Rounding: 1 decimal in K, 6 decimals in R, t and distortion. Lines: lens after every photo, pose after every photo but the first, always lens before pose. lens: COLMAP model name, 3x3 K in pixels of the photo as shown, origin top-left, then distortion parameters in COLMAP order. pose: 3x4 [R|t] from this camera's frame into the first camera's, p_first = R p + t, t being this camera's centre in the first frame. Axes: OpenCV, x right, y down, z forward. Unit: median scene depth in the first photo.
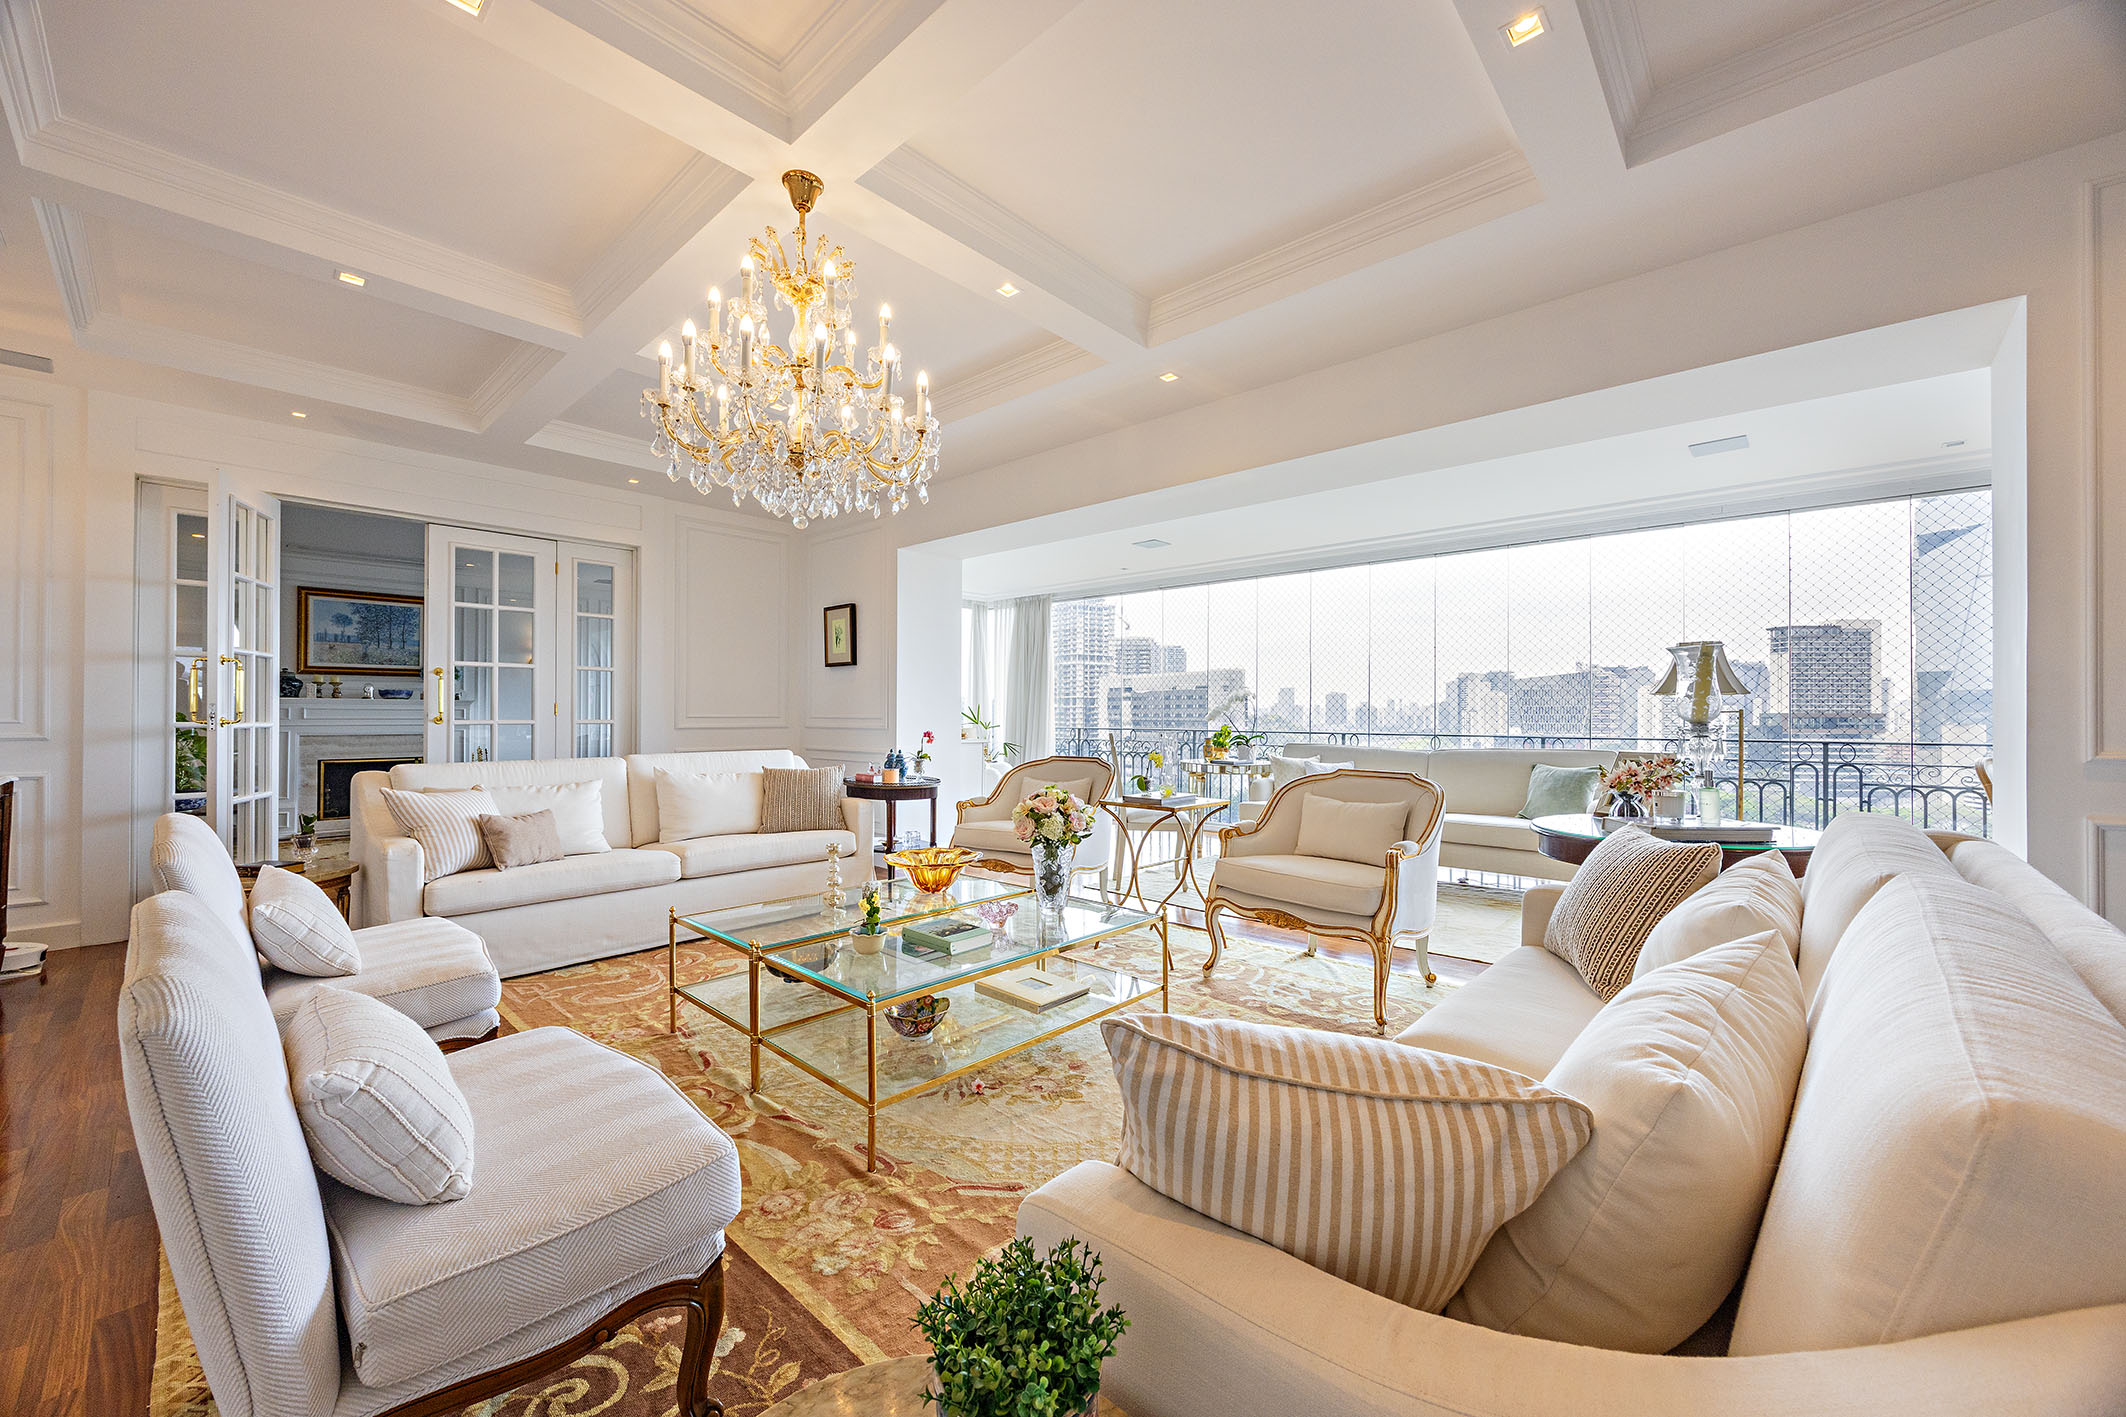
lens RADIAL K [[804.9, 0, 1062.8], [0, 804.9, 711.7], [0, 0, 1]] dist [-0.003041, 0.000067]
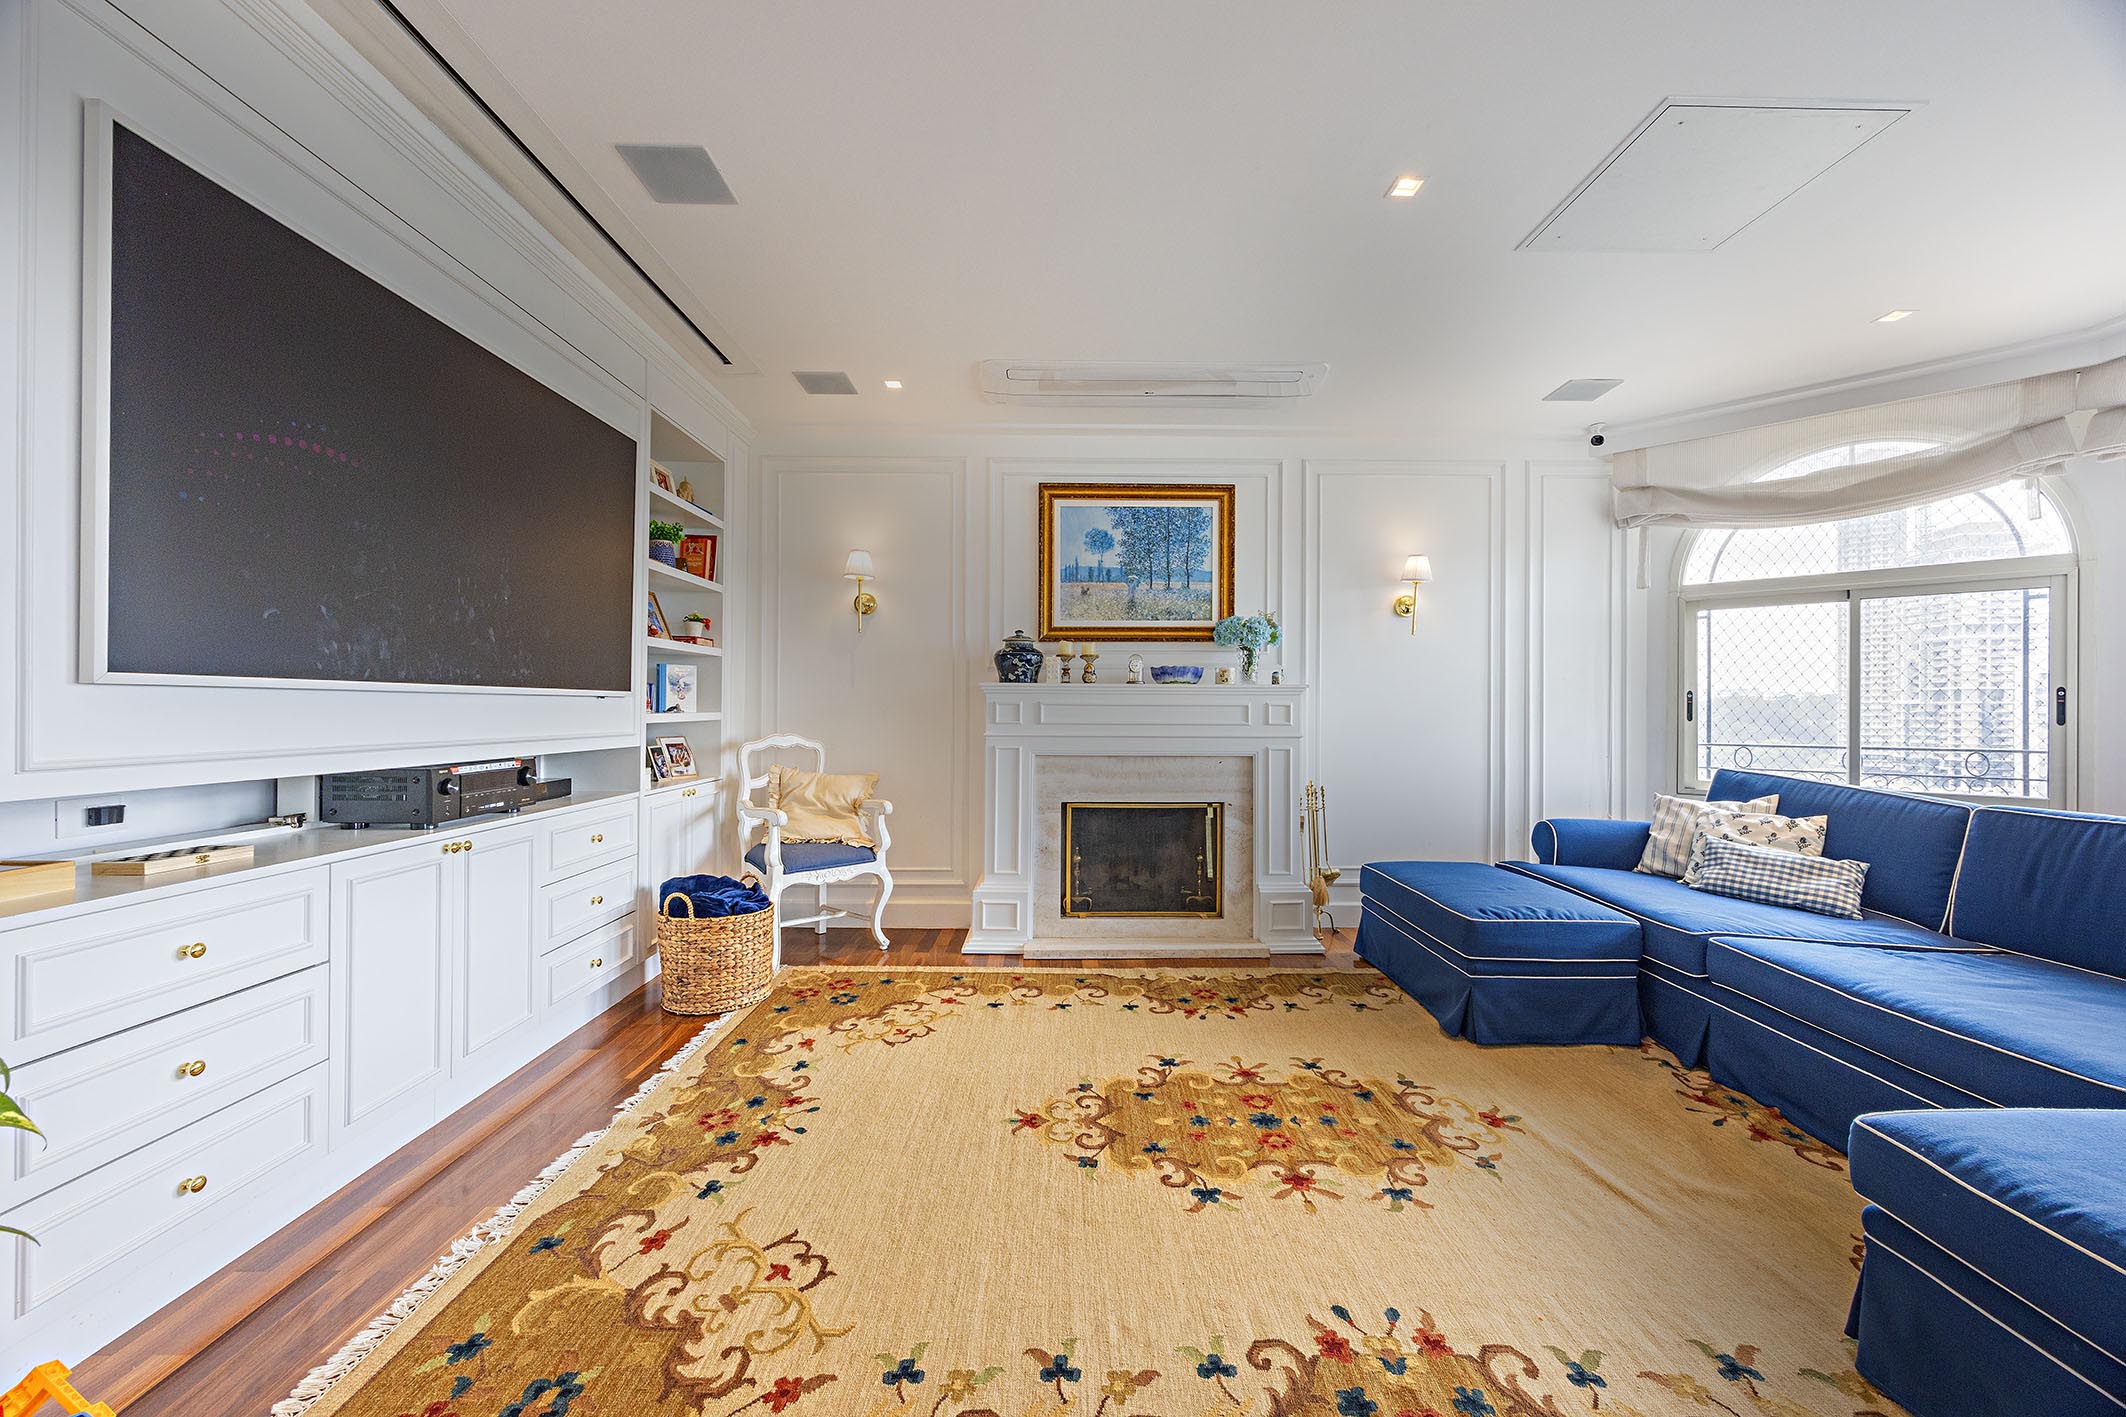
lens RADIAL K [[804.9, 0, 1065.3], [0, 804.9, 704.9], [0, 0, 1]] dist [-0.003041, 0.000067]
pose [[0.681633, -0.004255, -0.731681, -0.694665], [0.000230, 0.999984, -0.005601, -0.000336], [0.731694, 0.003650, 0.681624, 0.825206]]
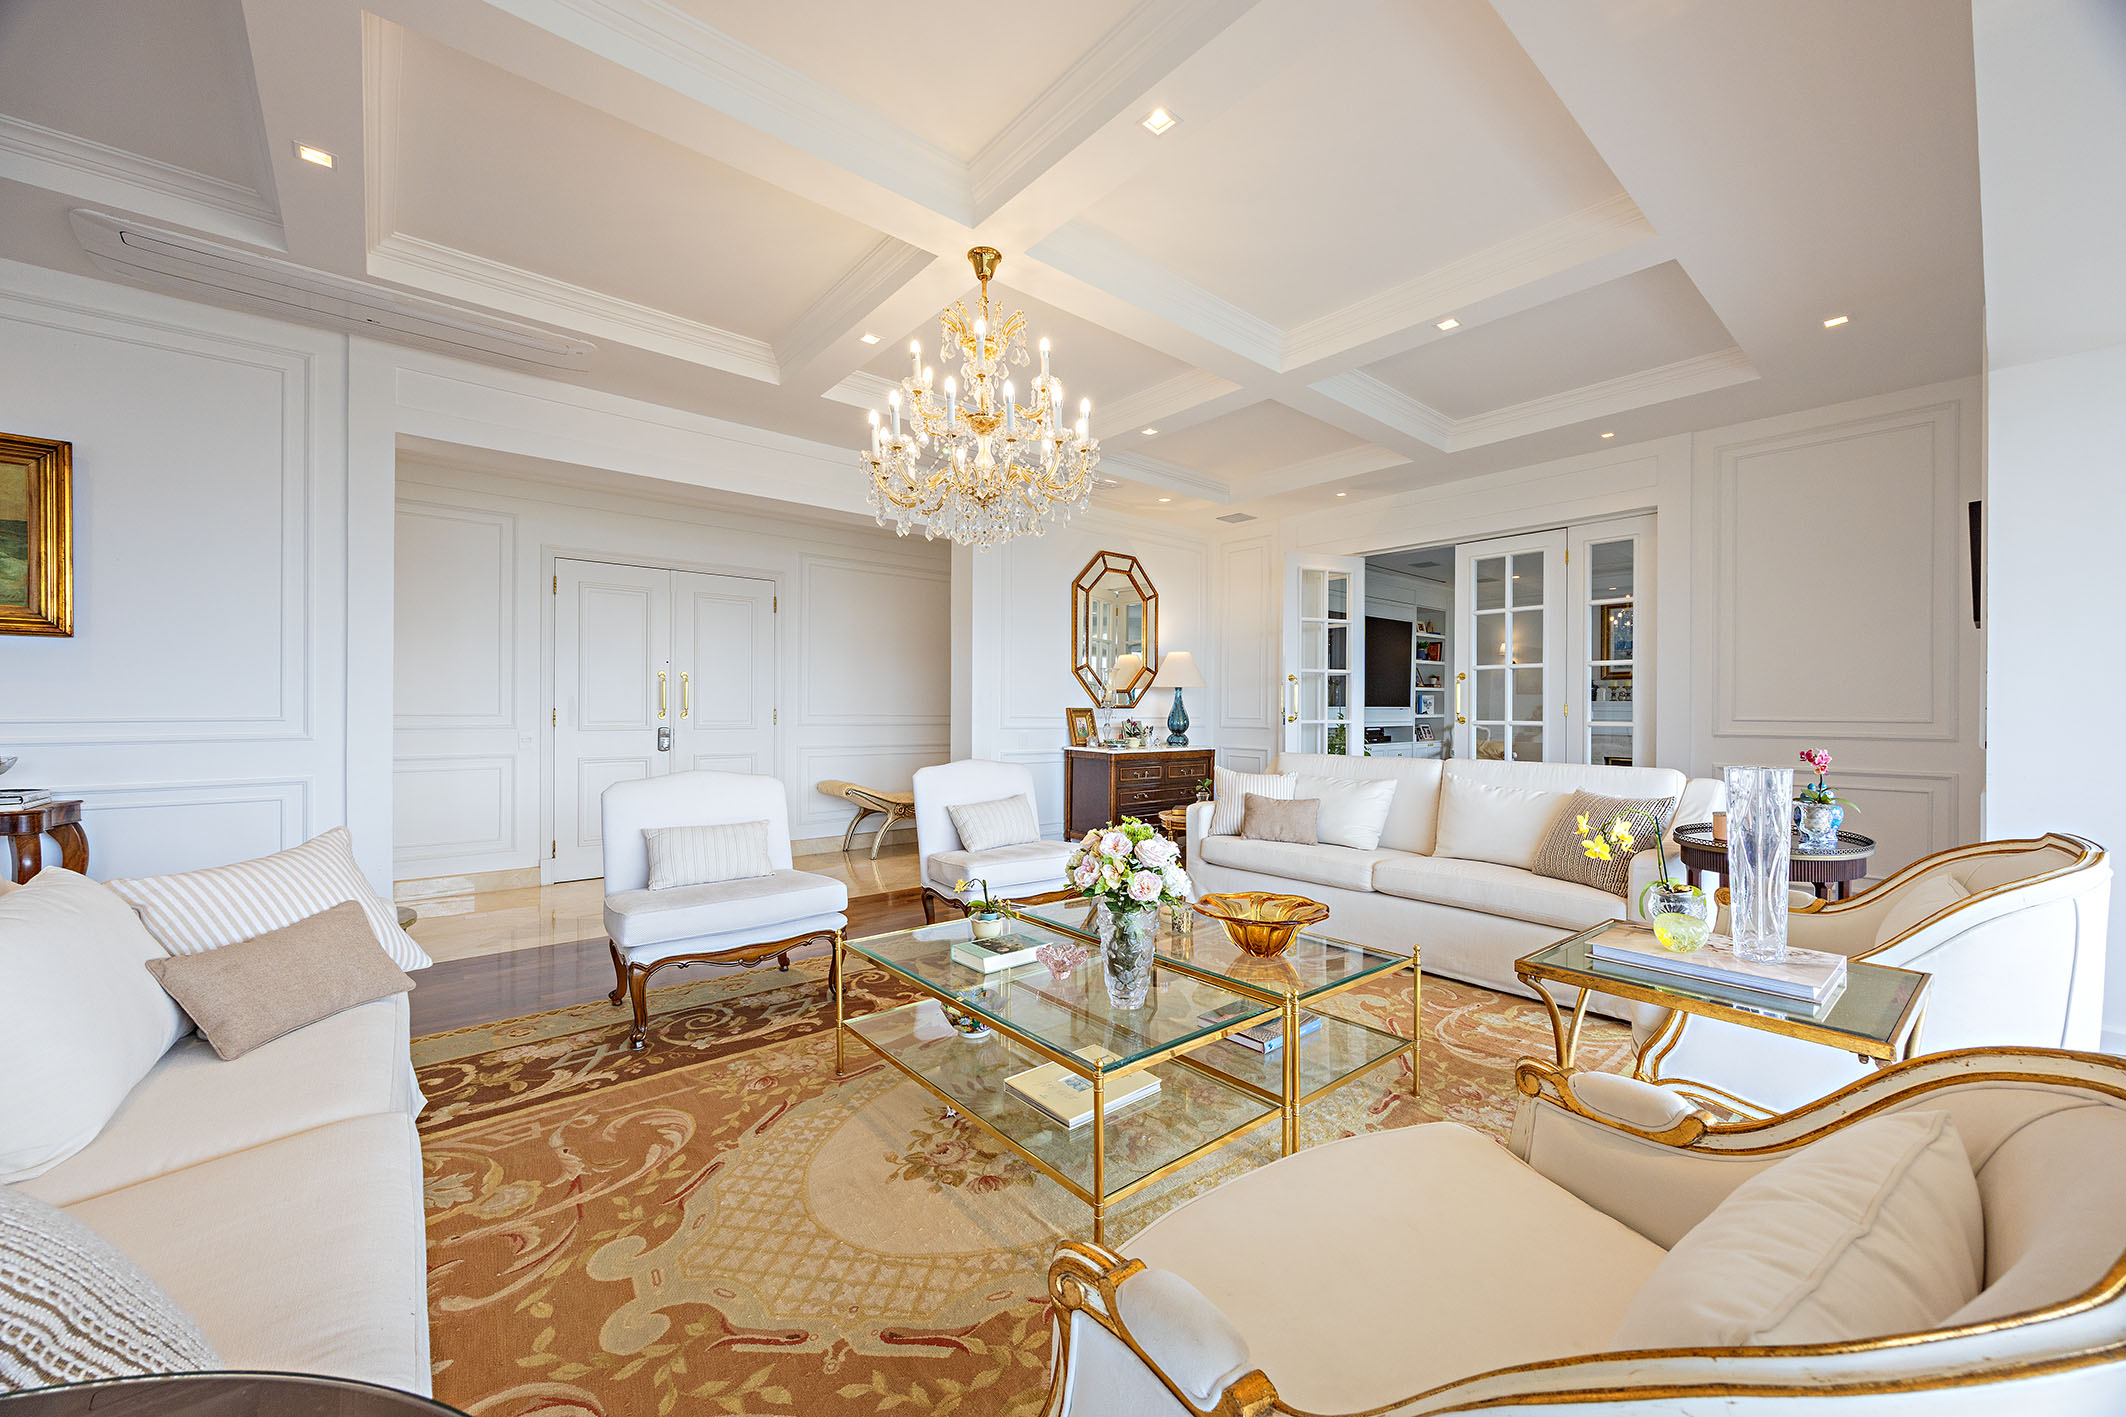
lens RADIAL K [[804.9, 0, 1078.8], [0, 804.9, 712.8], [0, 0, 1]] dist [-0.003041, 0.000067]
pose [[-0.117114, -0.001001, -0.993118, 0.336439], [-0.002085, 0.999998, -0.000762, 0.002033], [0.993116, 0.001982, -0.117115, 0.524122]]
